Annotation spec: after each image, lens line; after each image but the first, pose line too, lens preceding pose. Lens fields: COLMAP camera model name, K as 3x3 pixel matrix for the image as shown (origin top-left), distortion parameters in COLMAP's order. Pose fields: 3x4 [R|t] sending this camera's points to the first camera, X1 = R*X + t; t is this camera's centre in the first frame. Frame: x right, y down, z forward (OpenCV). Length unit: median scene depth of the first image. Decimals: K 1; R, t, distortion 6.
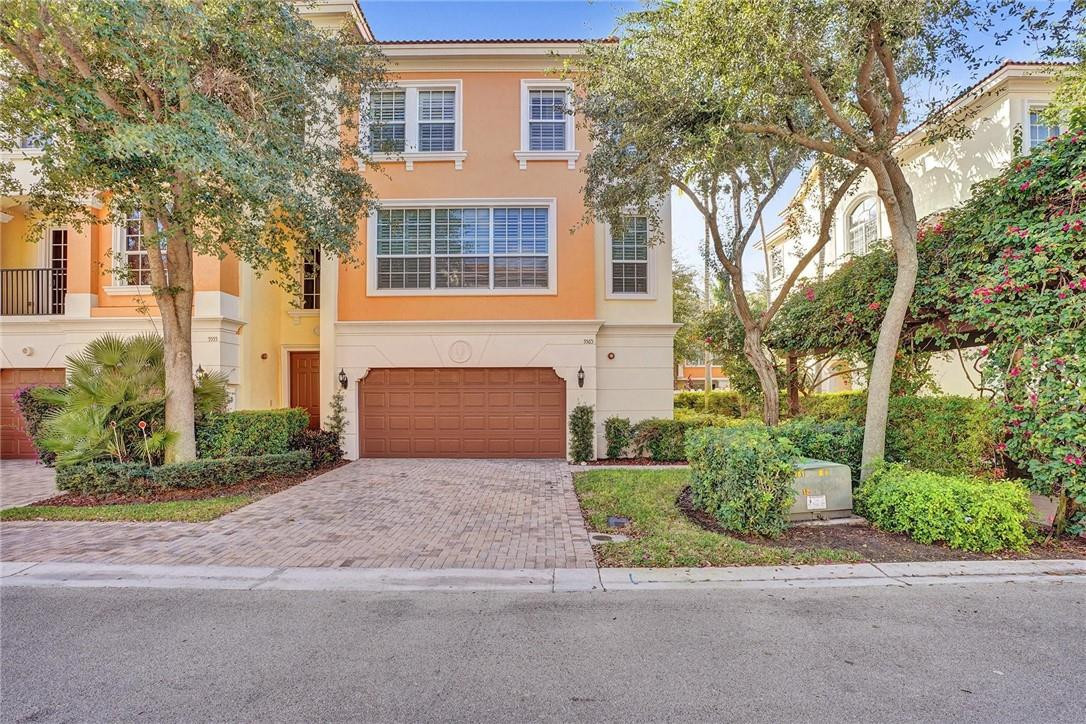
lens RADIAL K [[517.6, 0, 528.0], [0, 517.6, 376.2], [0, 0, 1]] dist [-0.023668, 0.000804]
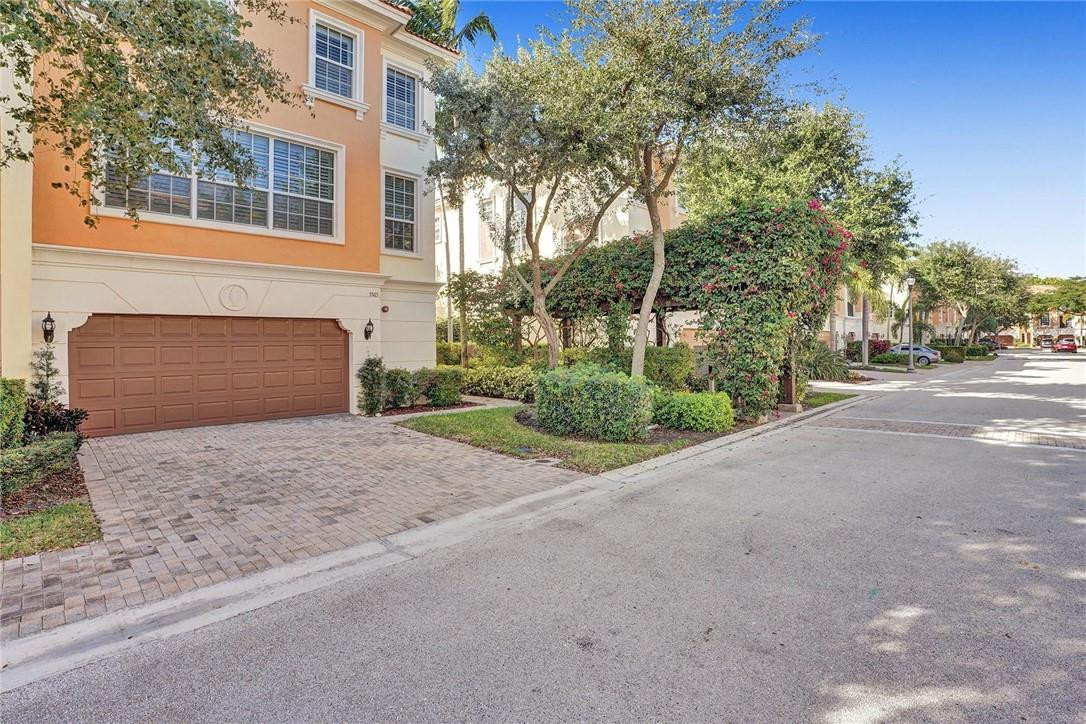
lens RADIAL K [[504.6, 0, 542.5], [0, 504.6, 323.7], [0, 0, 1]] dist [-0.001309, 0.000318]
pose [[0.725776, 0.018233, 0.687689, -0.333305], [-0.013188, 0.999834, -0.012590, -0.001512], [-0.687804, 0.000068, 0.725896, 0.053932]]
